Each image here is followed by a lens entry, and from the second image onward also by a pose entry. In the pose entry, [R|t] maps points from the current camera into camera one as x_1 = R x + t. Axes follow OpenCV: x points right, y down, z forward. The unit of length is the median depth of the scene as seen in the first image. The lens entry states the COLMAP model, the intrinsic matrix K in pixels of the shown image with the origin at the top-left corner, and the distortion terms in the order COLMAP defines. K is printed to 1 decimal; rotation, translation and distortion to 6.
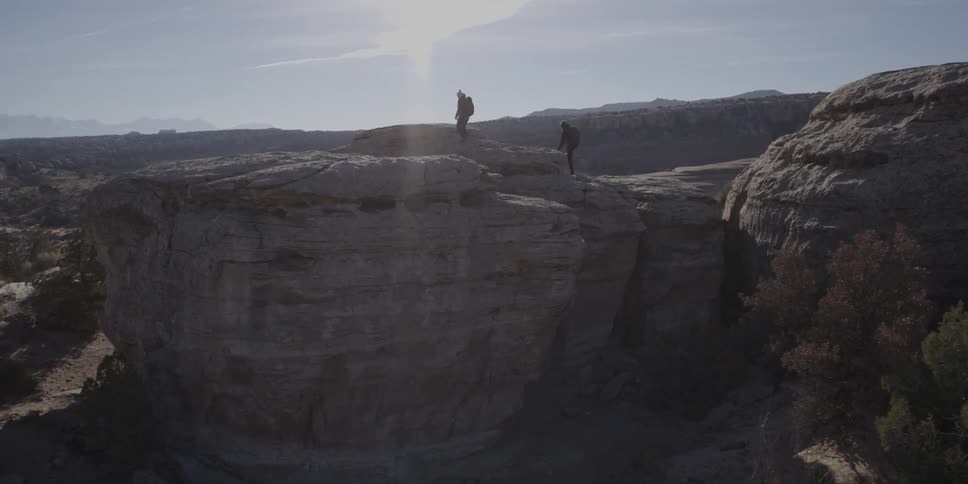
lens RADIAL K [[755.4, 0, 484.0], [0, 755.4, 242.0], [0, 0, 1]] dist [-0.050549, 0.013859]
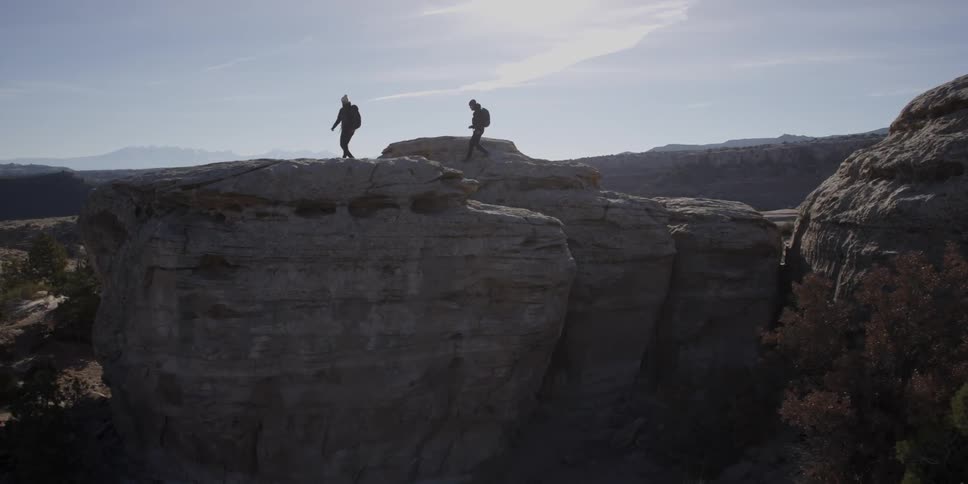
lens RADIAL K [[755.4, 0, 484.0], [0, 755.4, 242.0], [0, 0, 1]] dist [-0.050549, 0.013859]
pose [[0.987860, 0.022935, -0.153647, 0.171982], [-0.029932, 0.998610, -0.043385, 0.020025], [0.152438, 0.047457, 0.987173, 0.146068]]
